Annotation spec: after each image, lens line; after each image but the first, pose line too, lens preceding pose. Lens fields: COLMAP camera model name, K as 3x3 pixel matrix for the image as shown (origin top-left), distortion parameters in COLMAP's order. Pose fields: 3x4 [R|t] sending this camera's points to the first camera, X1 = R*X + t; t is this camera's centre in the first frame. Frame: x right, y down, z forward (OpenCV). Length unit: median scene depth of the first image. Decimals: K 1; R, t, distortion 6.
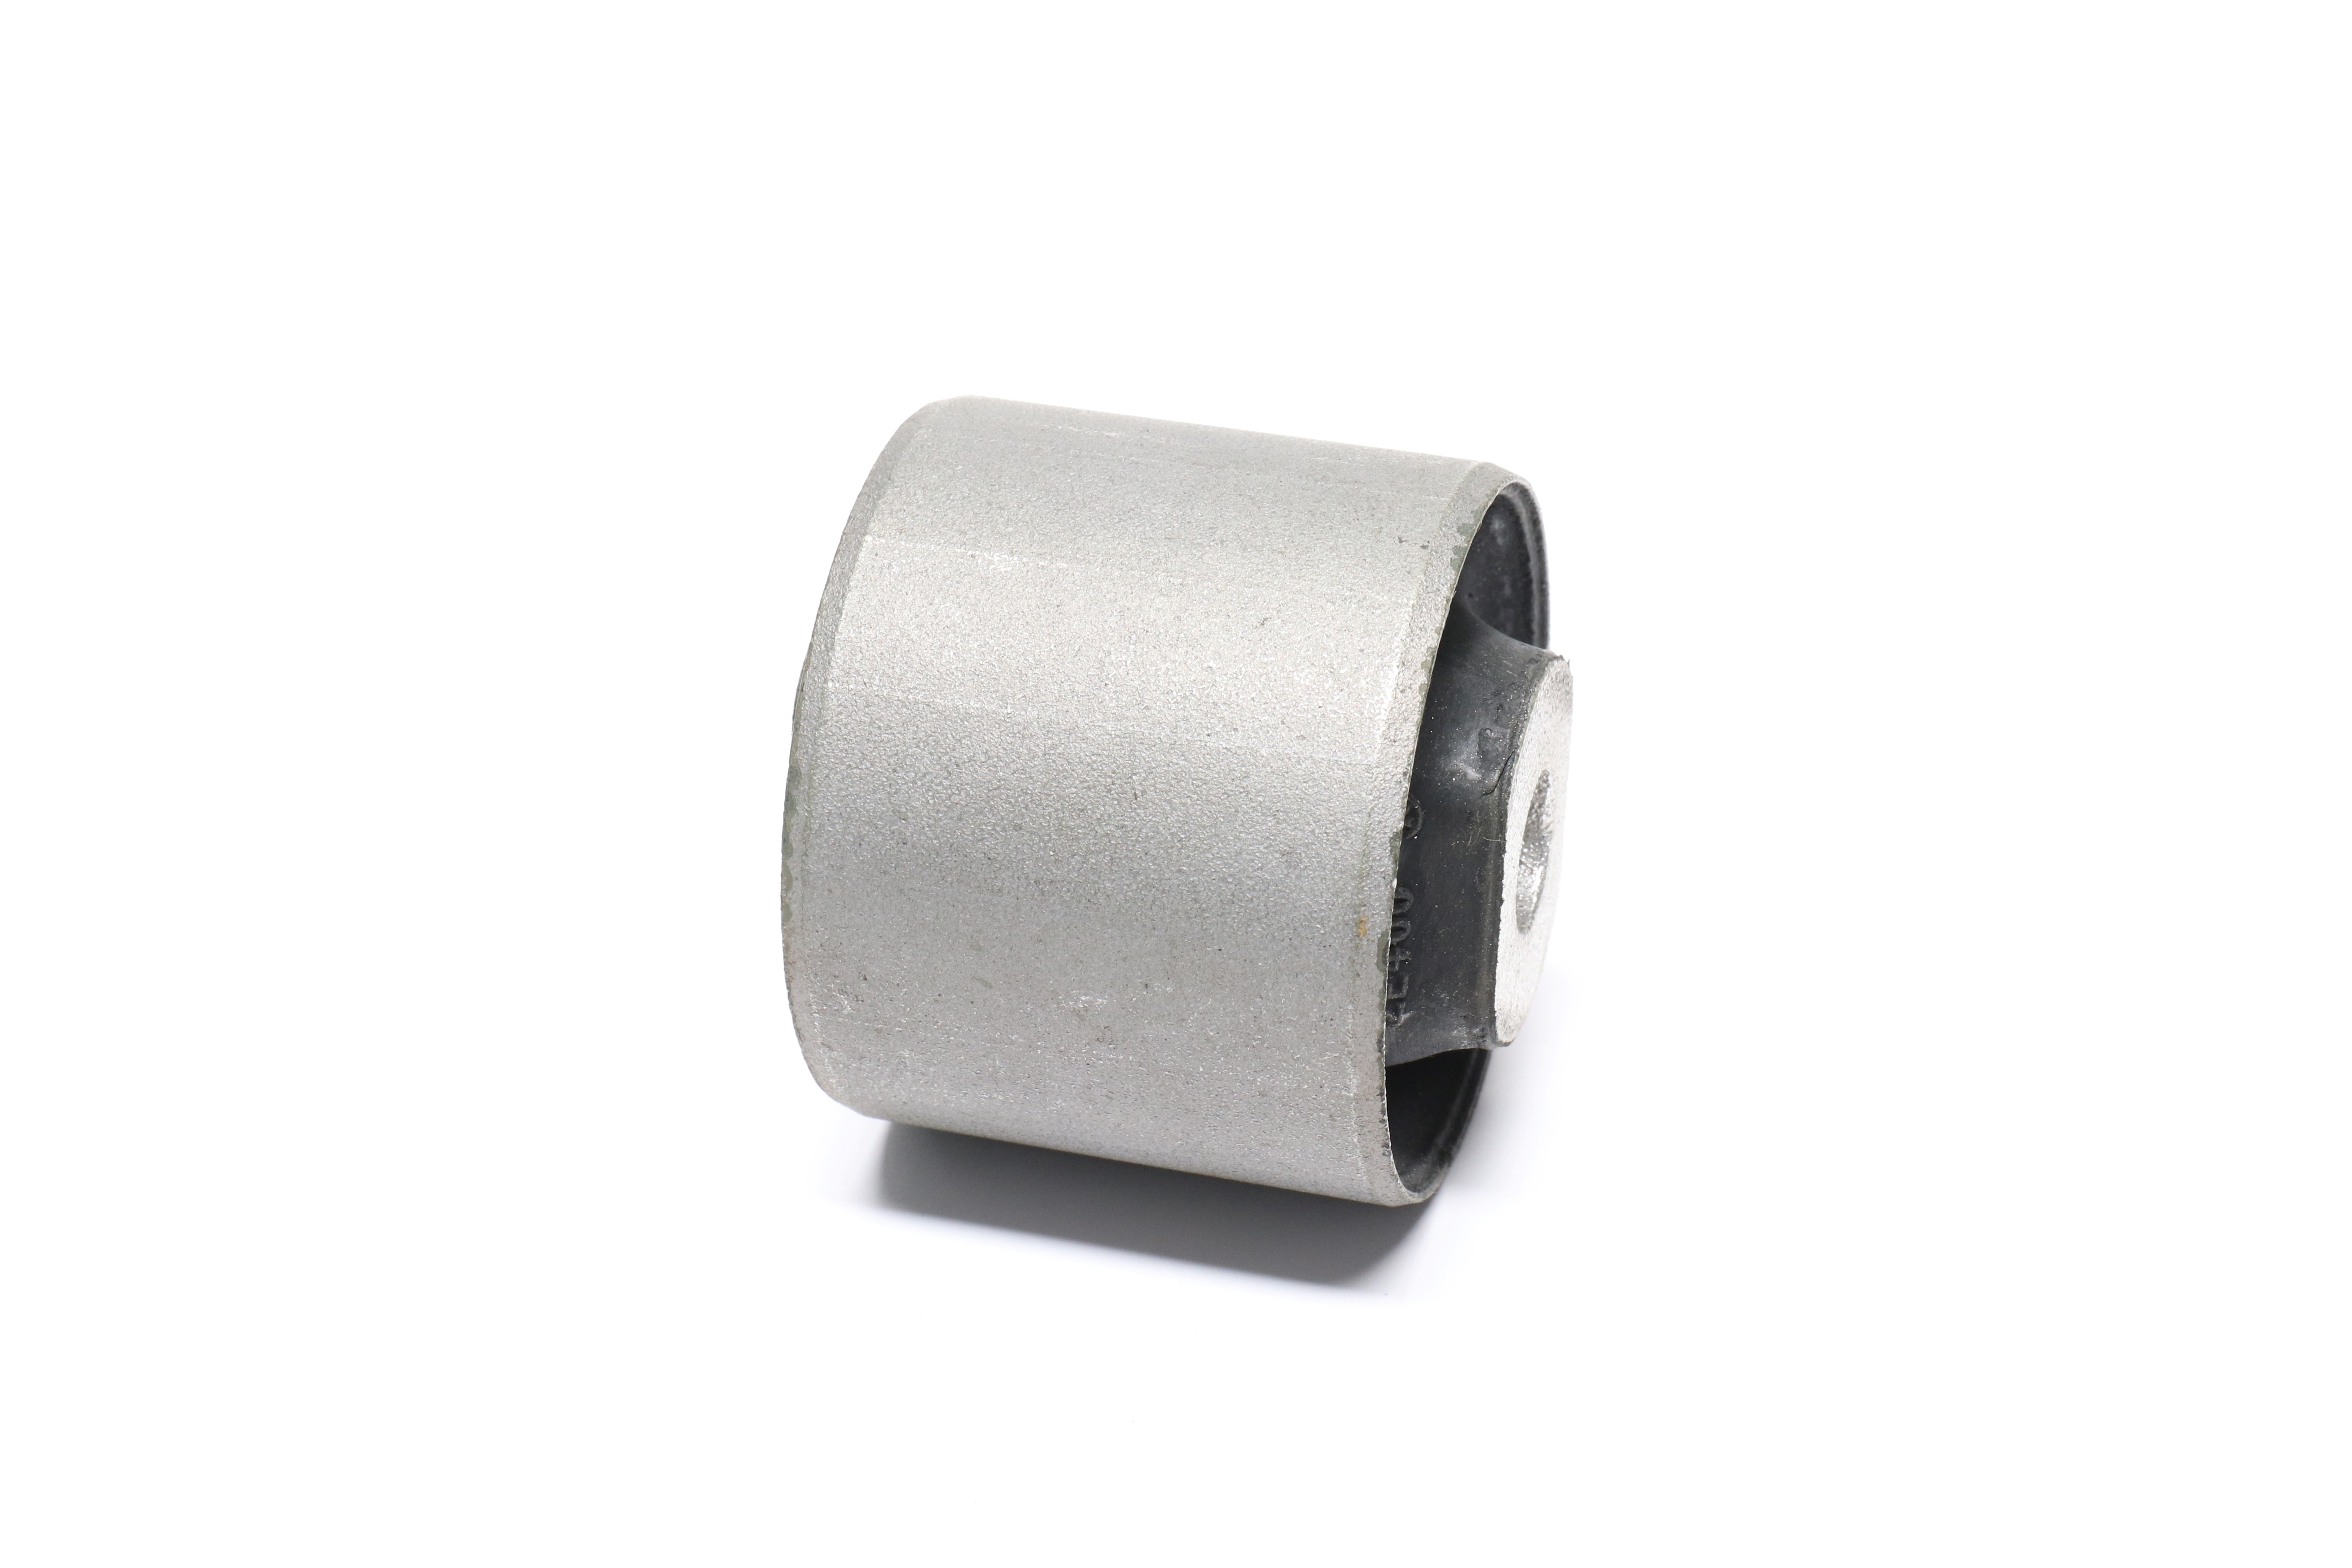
lens RADIAL K [[5432.3, 0, 1175.3], [0, 5432.3, 801.7], [0, 0, 1]] dist [0.664766, 0.000000]
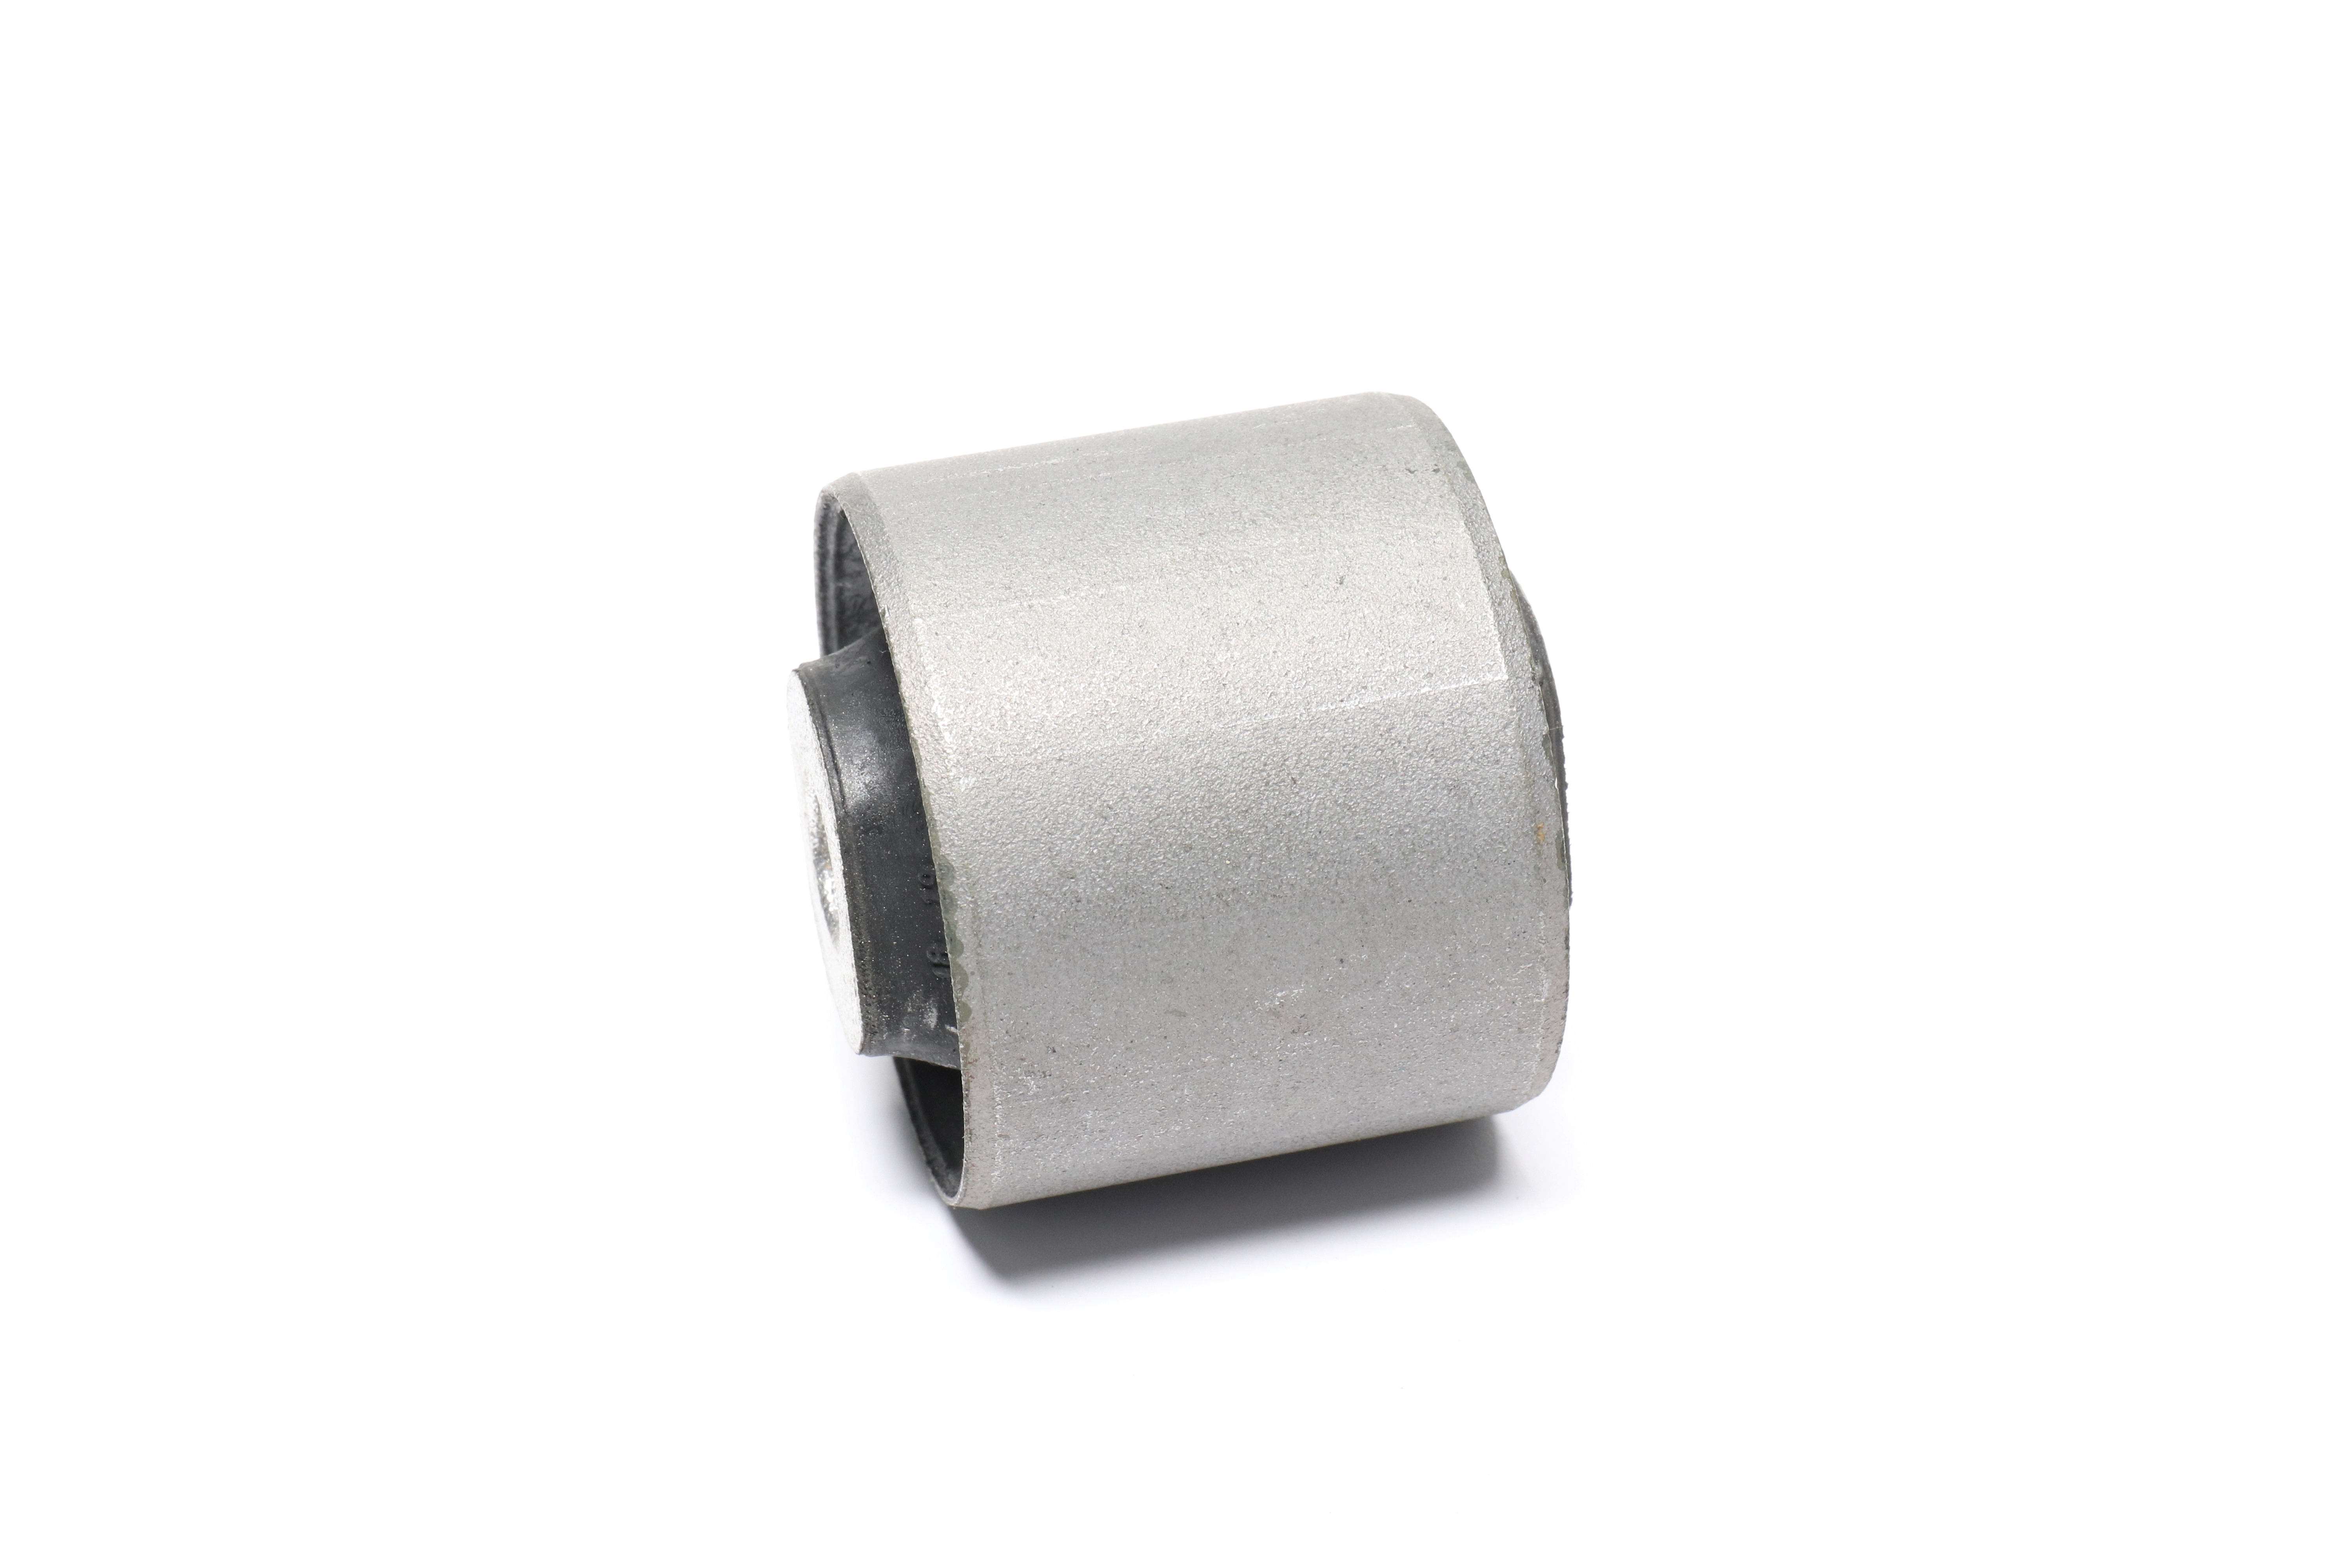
lens RADIAL K [[5432.3, 0, 1177.0], [0, 5432.3, 785.4], [0, 0, 1]] dist [0.664766, 0.000000]
pose [[0.839768, -0.291126, 0.458295, -0.479800], [0.299635, 0.952411, 0.055964, -0.062054], [-0.452778, 0.090325, 0.887036, 0.119008]]
